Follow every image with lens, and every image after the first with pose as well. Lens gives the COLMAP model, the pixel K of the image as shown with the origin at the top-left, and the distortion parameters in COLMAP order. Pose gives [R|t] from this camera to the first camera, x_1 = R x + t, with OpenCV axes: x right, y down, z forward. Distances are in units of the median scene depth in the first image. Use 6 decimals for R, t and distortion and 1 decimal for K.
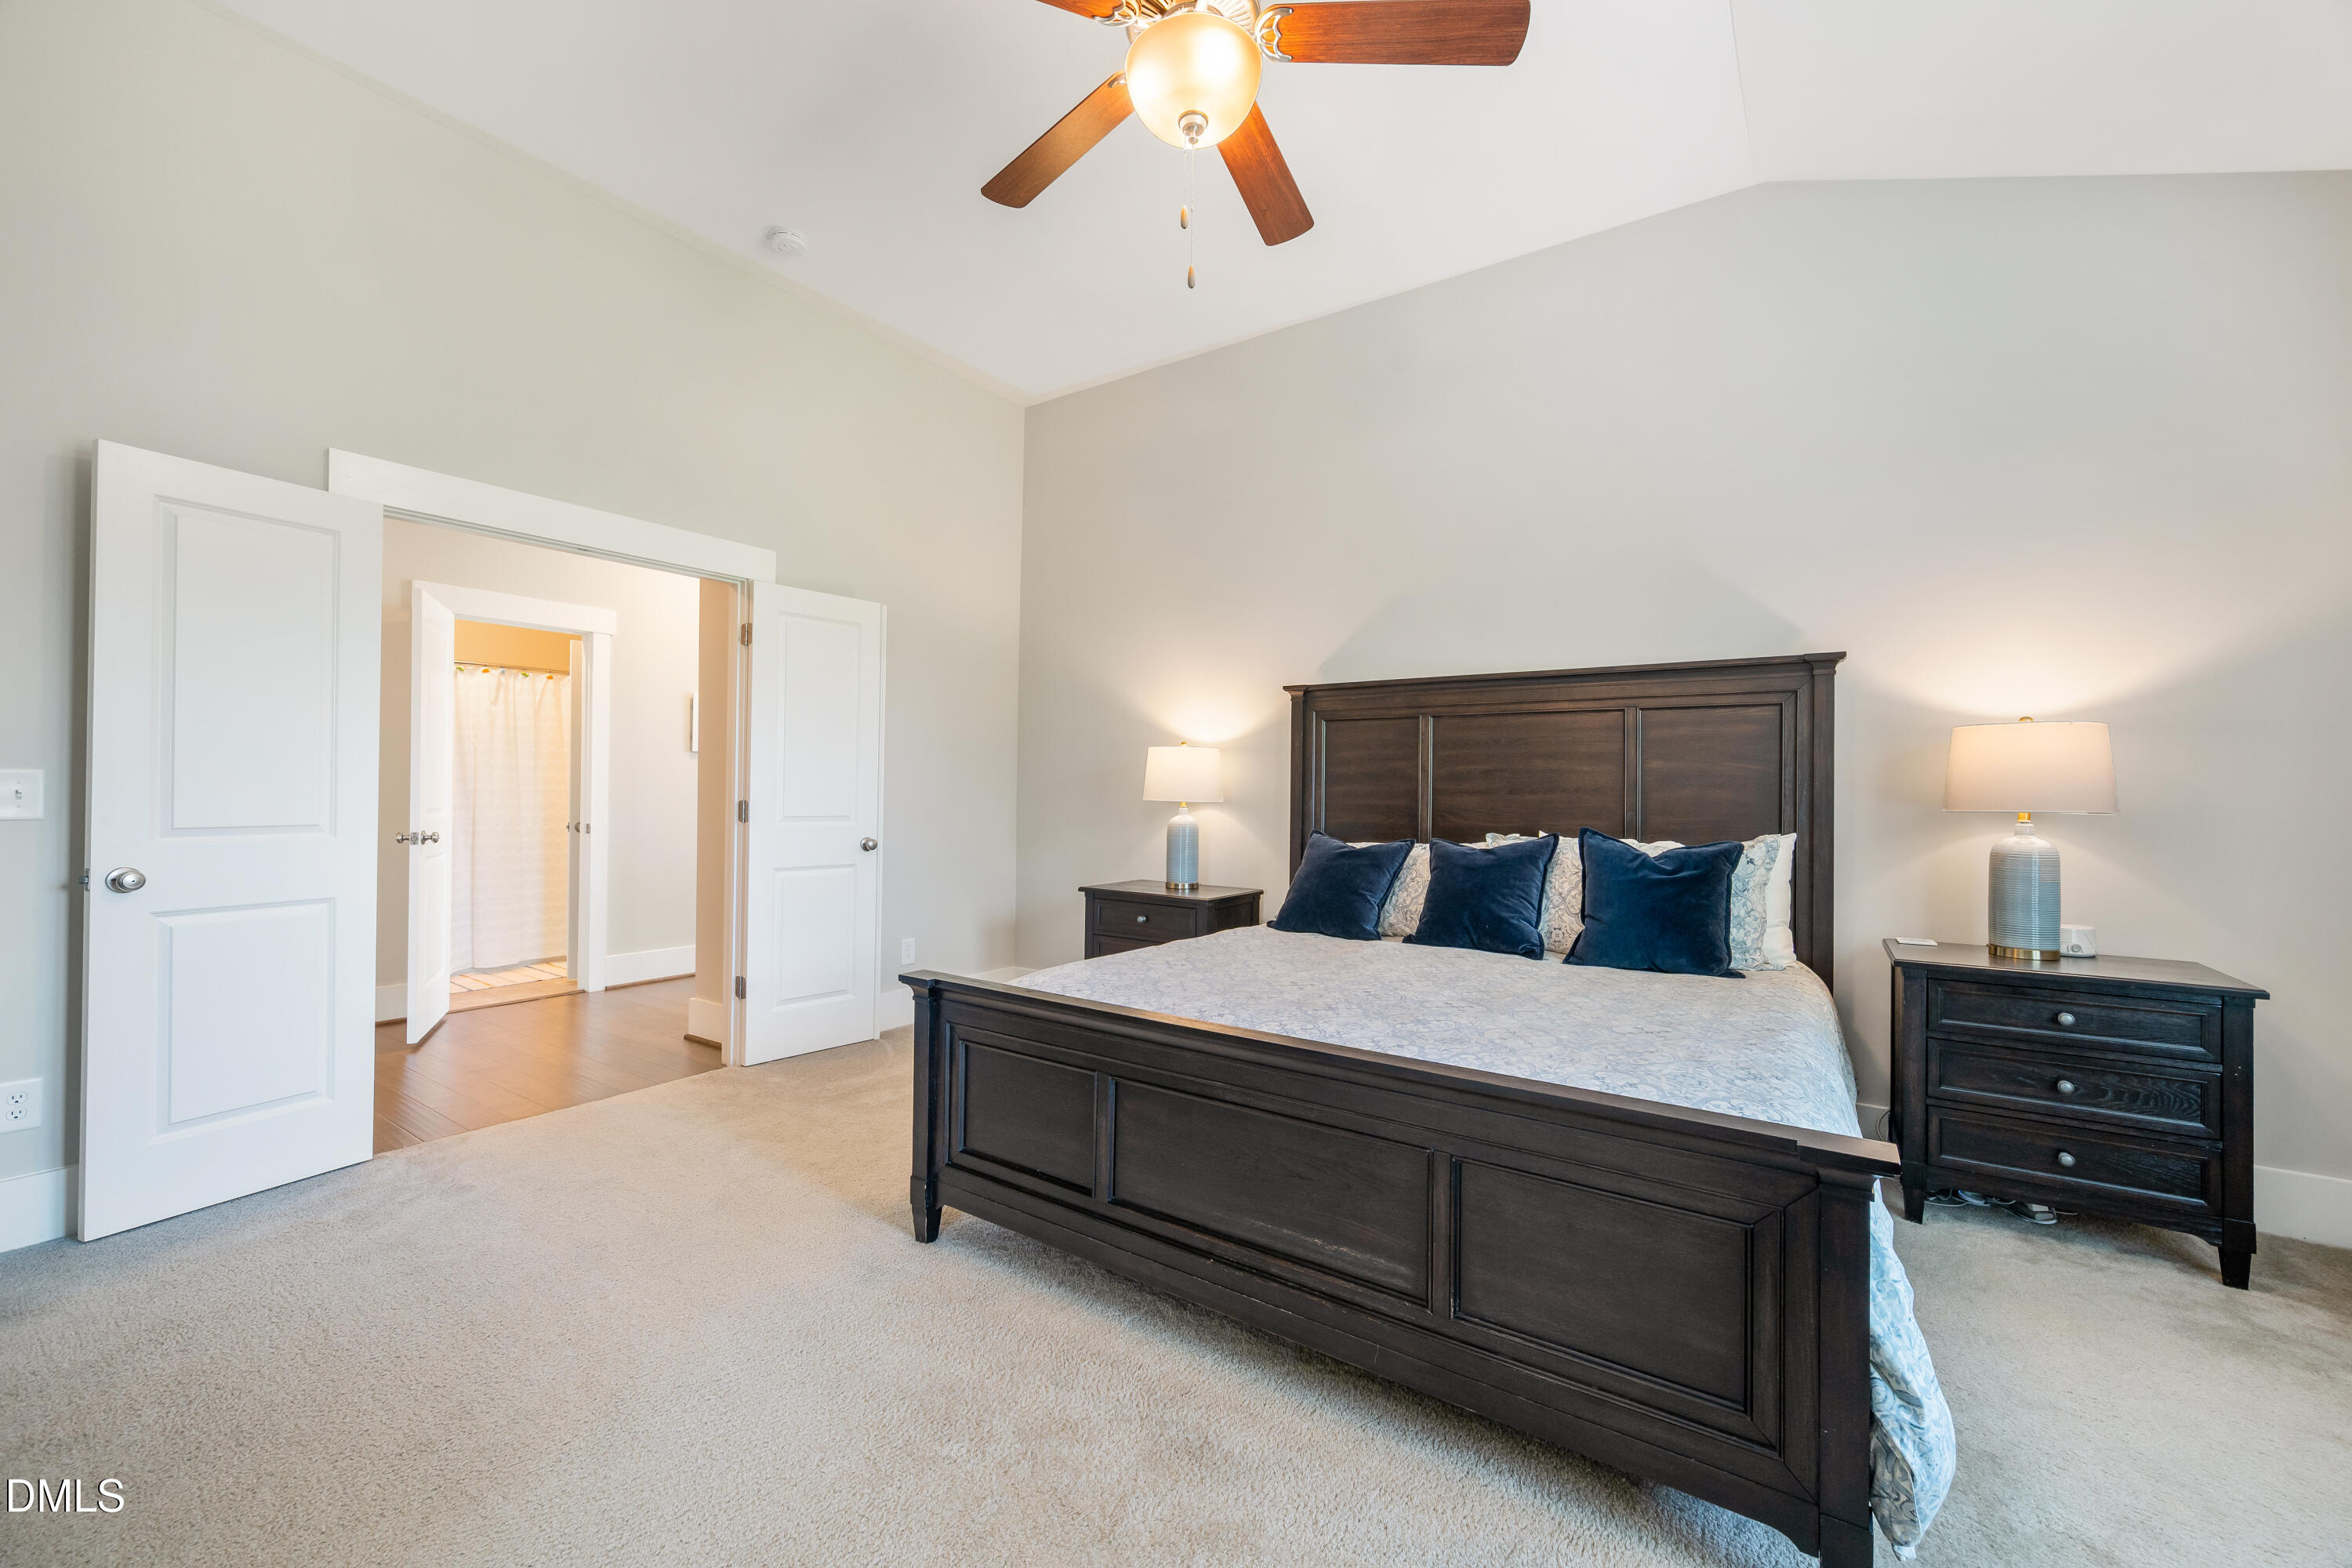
lens RADIAL K [[921.2, 0, 1147.0], [0, 921.2, 780.8], [0, 0, 1]] dist [-0.001807, -0.000128]
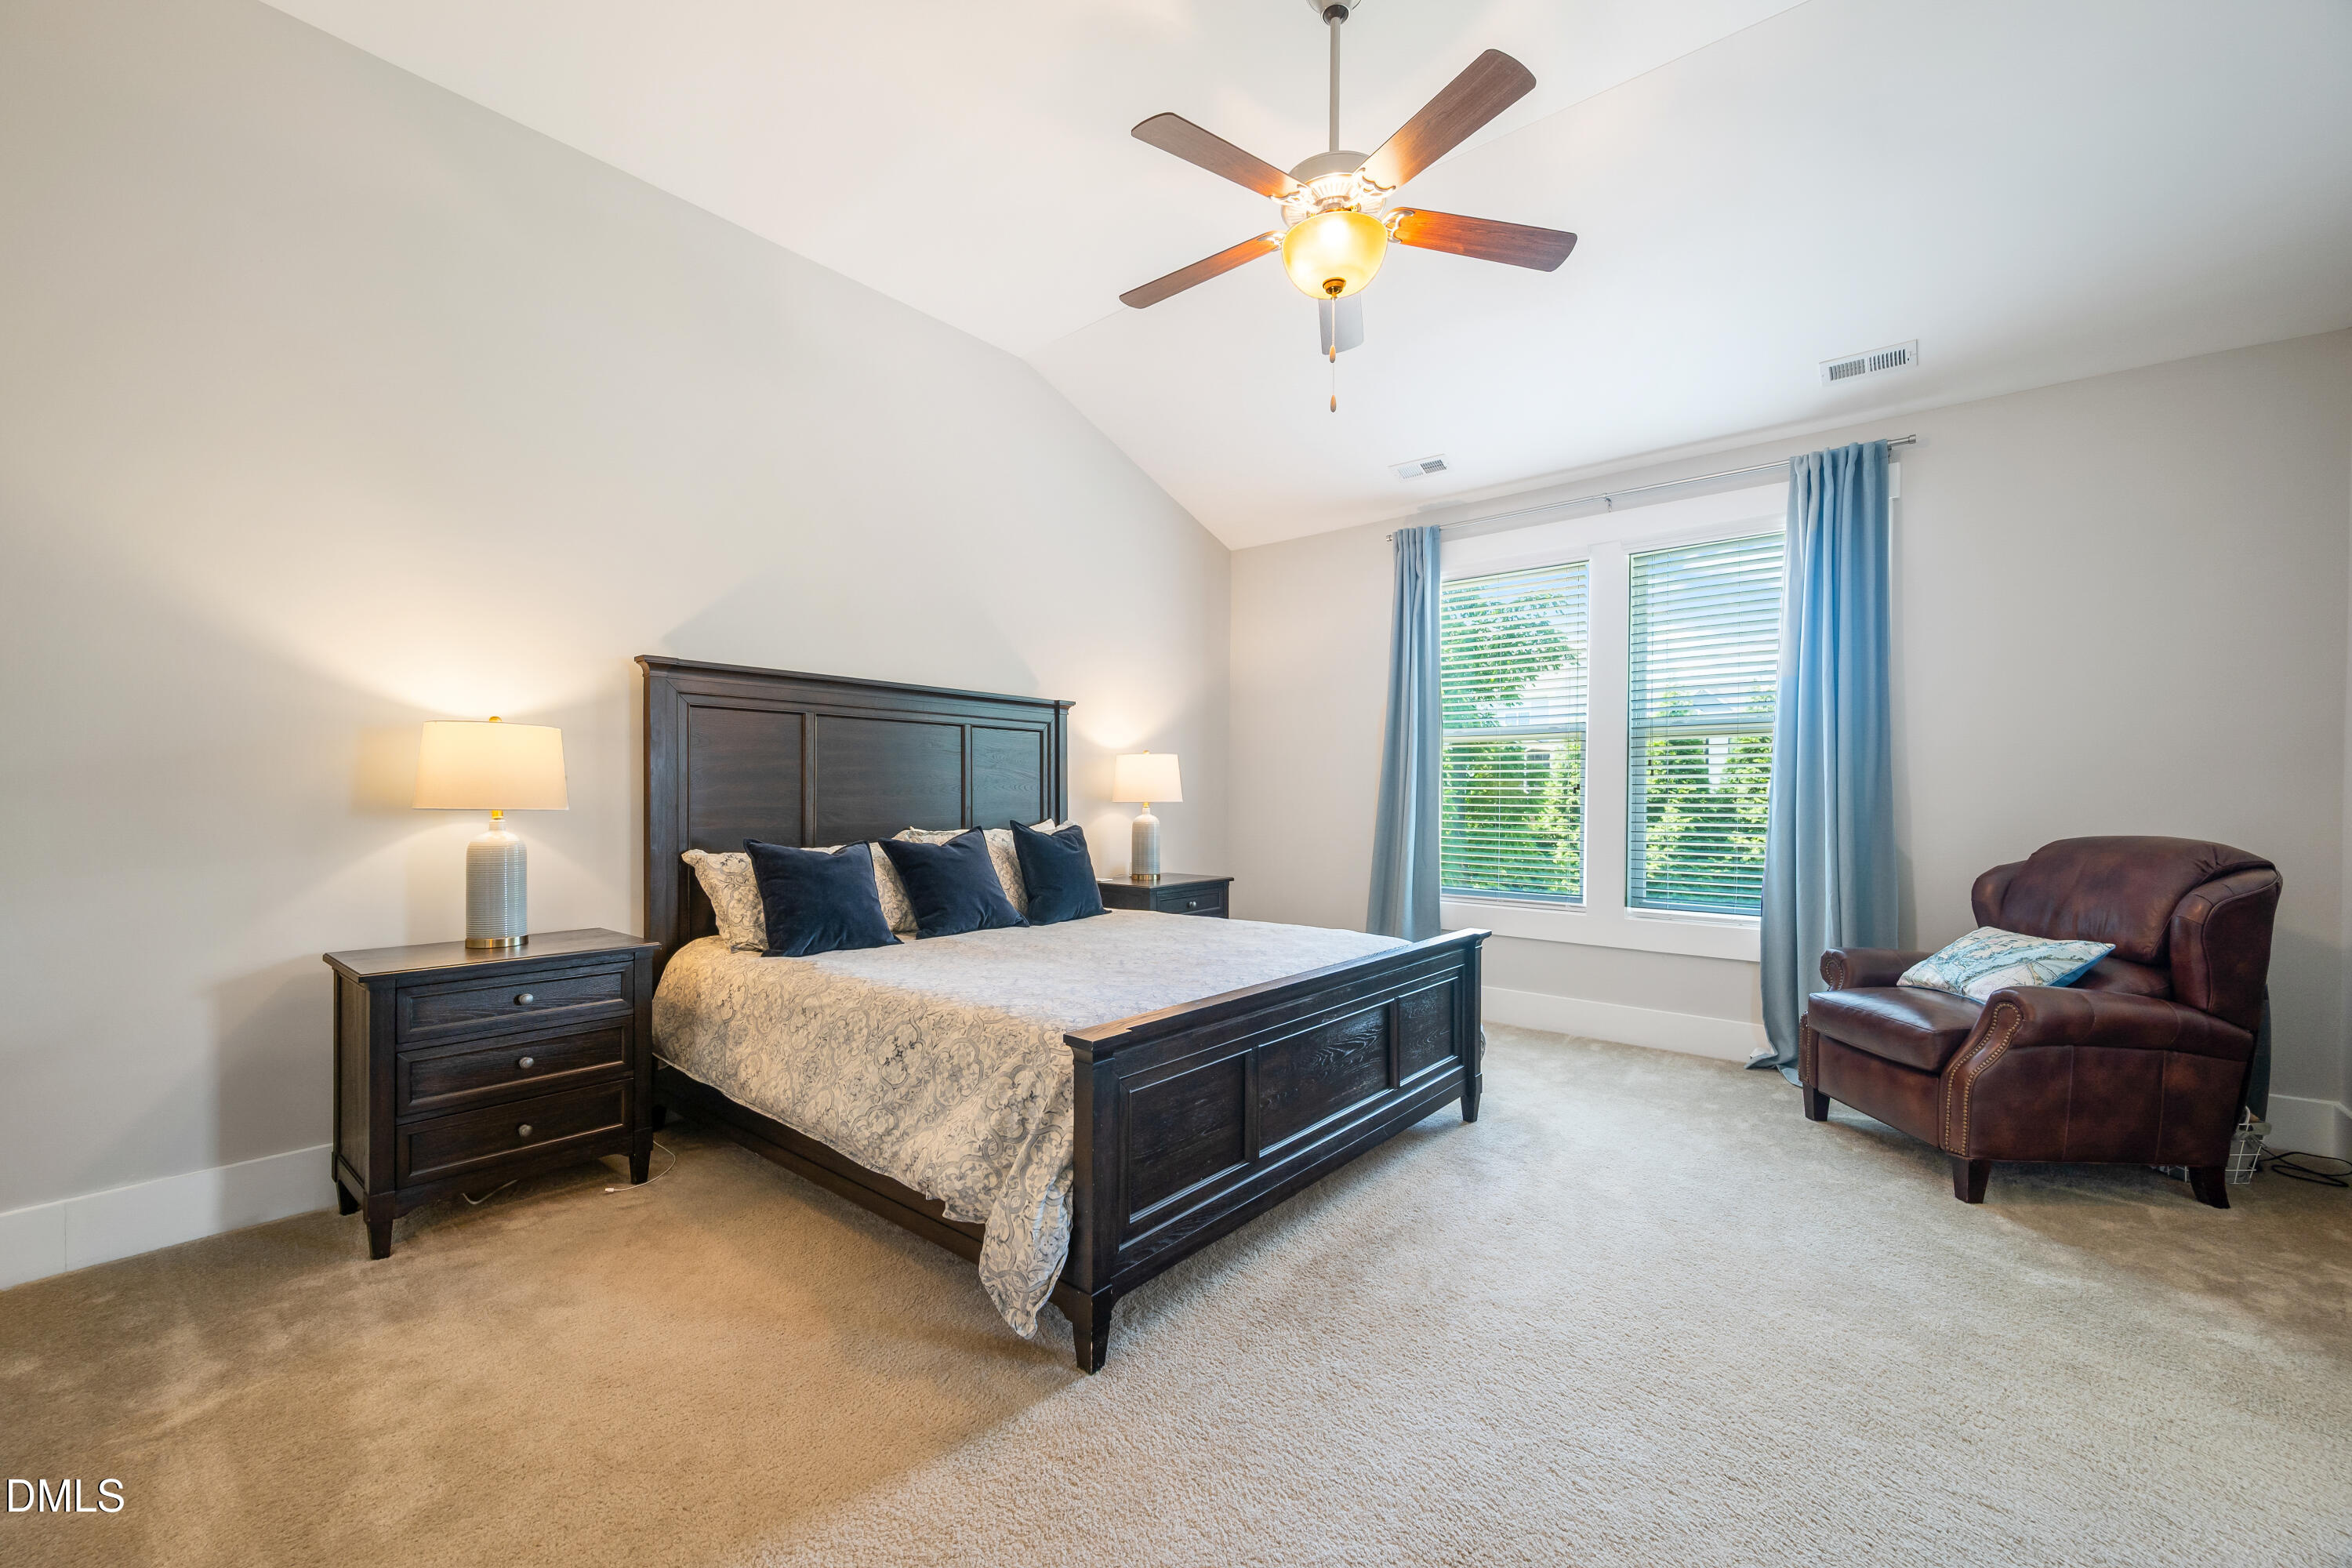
lens RADIAL K [[921.2, 0, 1181.5], [0, 921.2, 792.5], [0, 0, 1]] dist [-0.001807, -0.000128]
pose [[0.100329, -0.006228, 0.994935, -0.675160], [-0.007642, 0.999946, 0.007030, 0.002048], [-0.994925, -0.008309, 0.100276, 0.569519]]
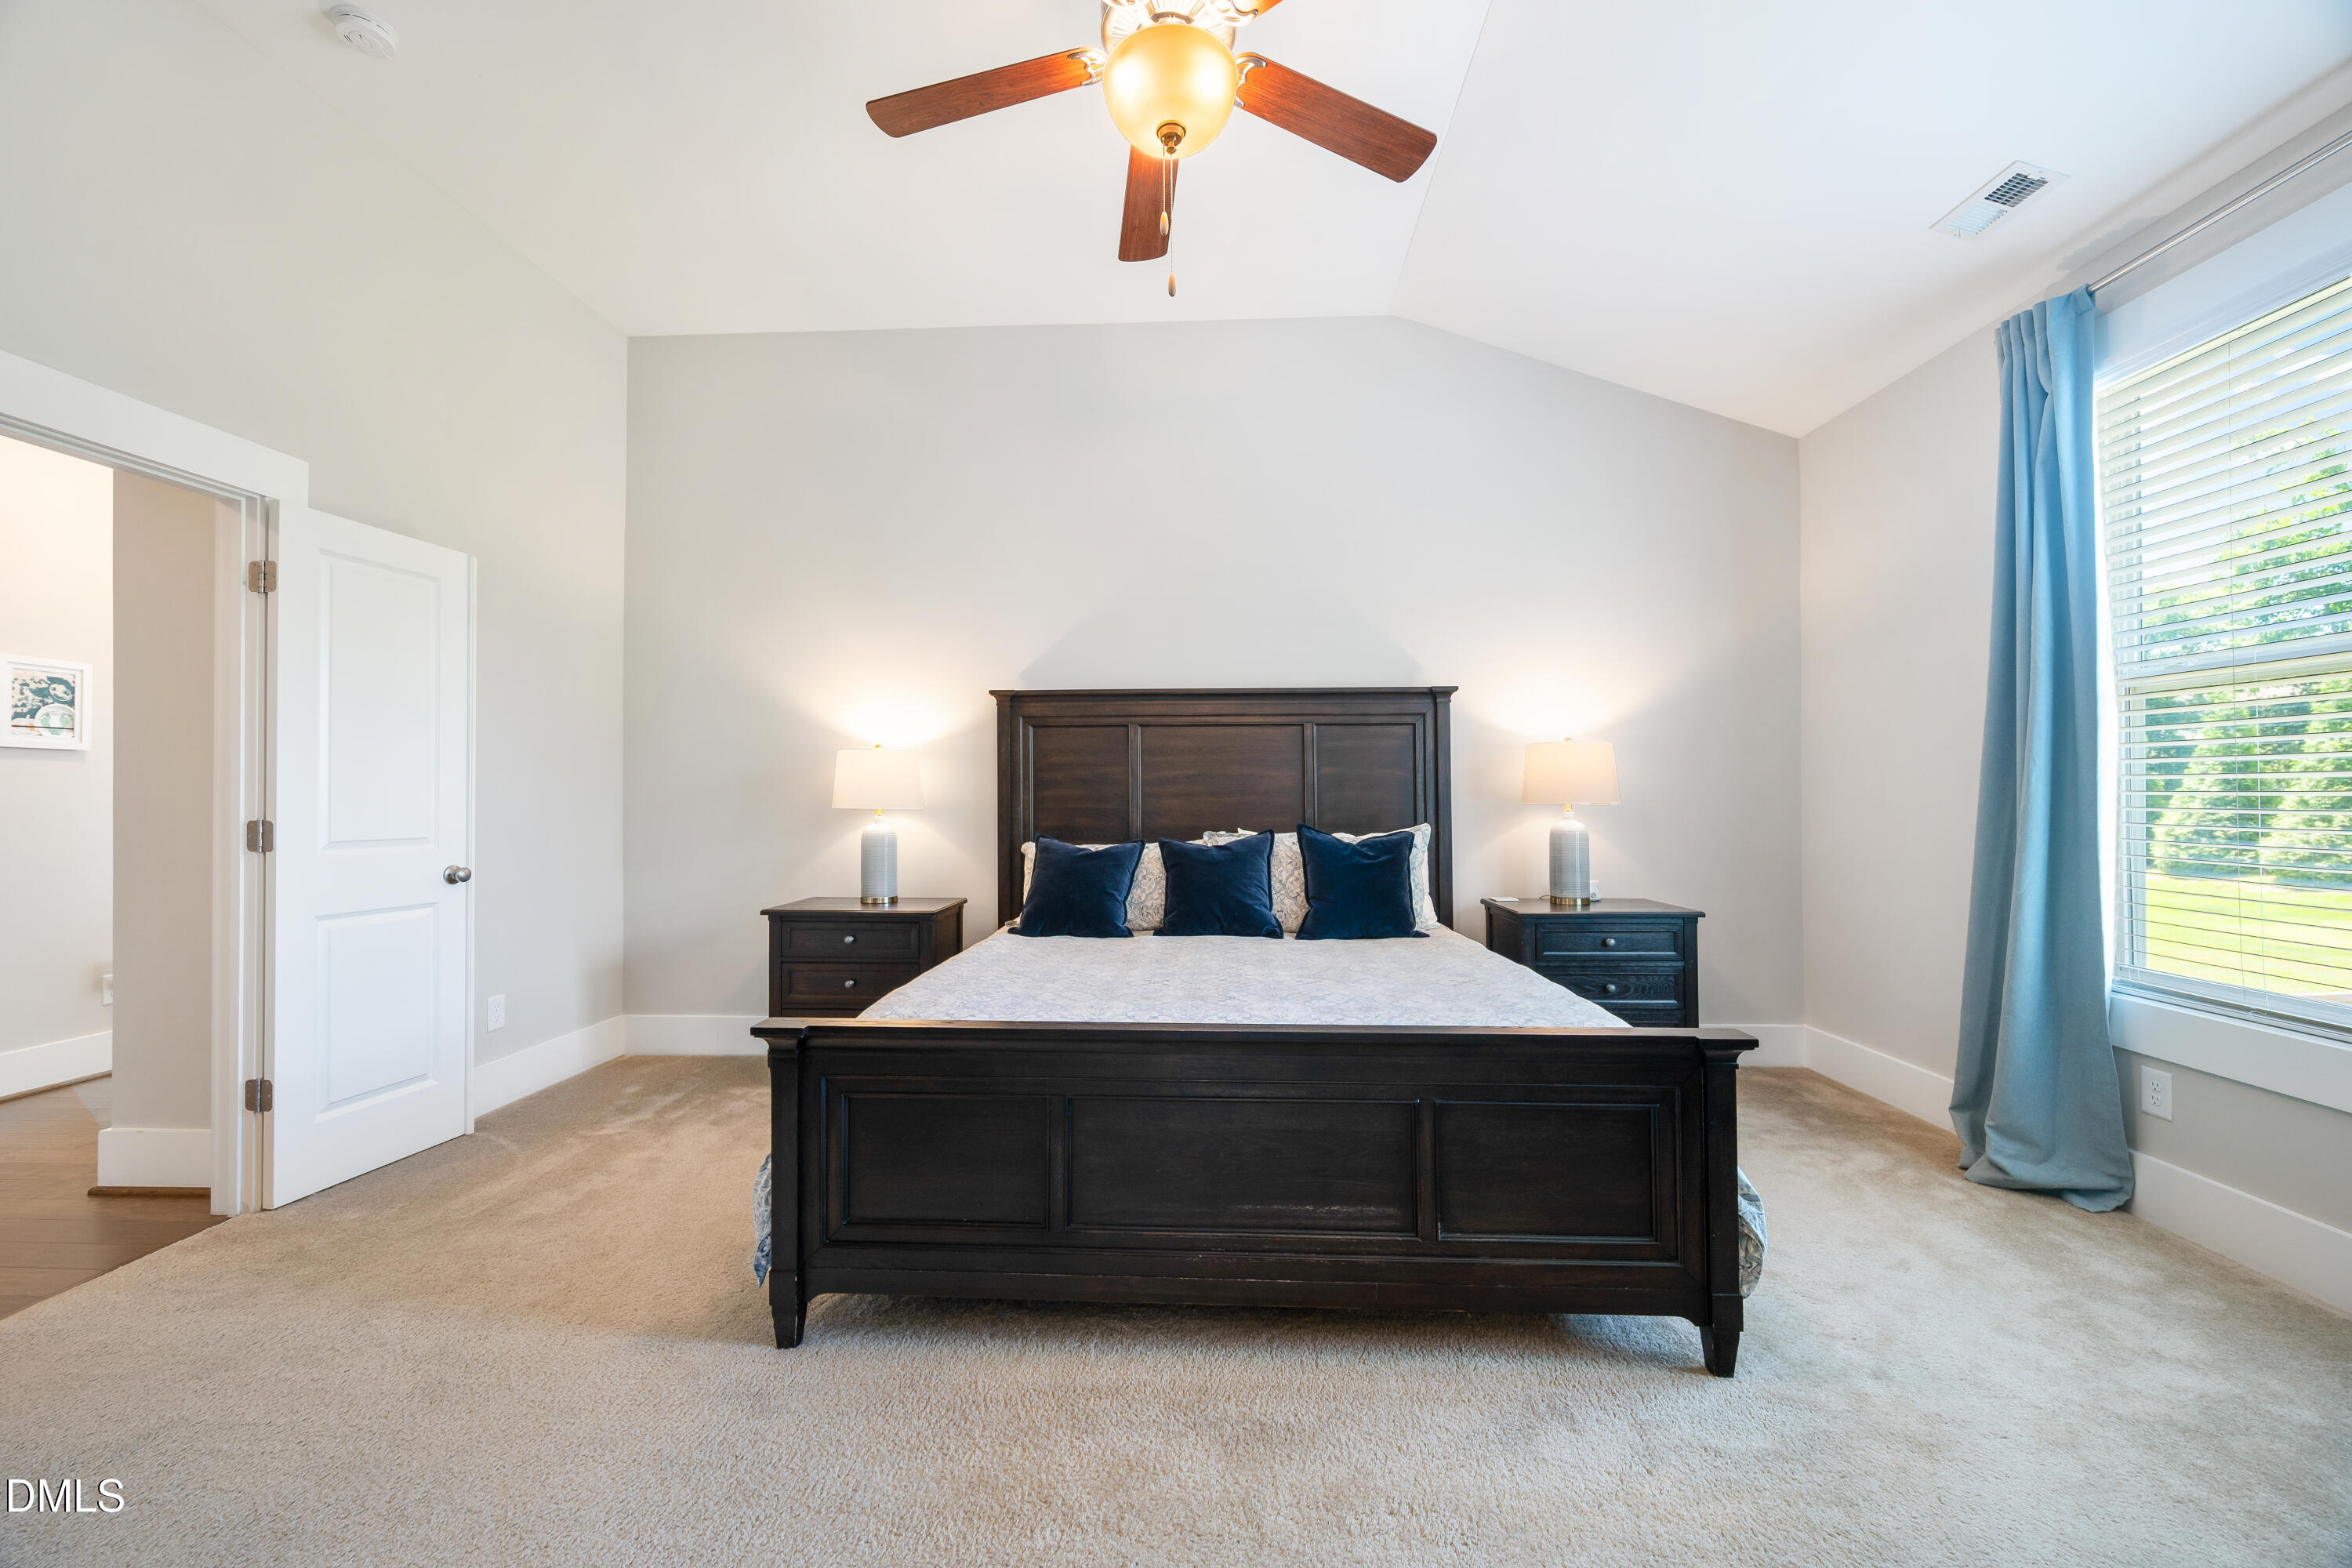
lens RADIAL K [[921.2, 0, 1155.3], [0, 921.2, 781.9], [0, 0, 1]] dist [-0.001807, -0.000128]
pose [[0.849762, -0.004404, 0.527148, -0.264432], [0.007011, 0.999971, -0.002946, -0.000242], [-0.527120, 0.006199, 0.849768, 0.082725]]
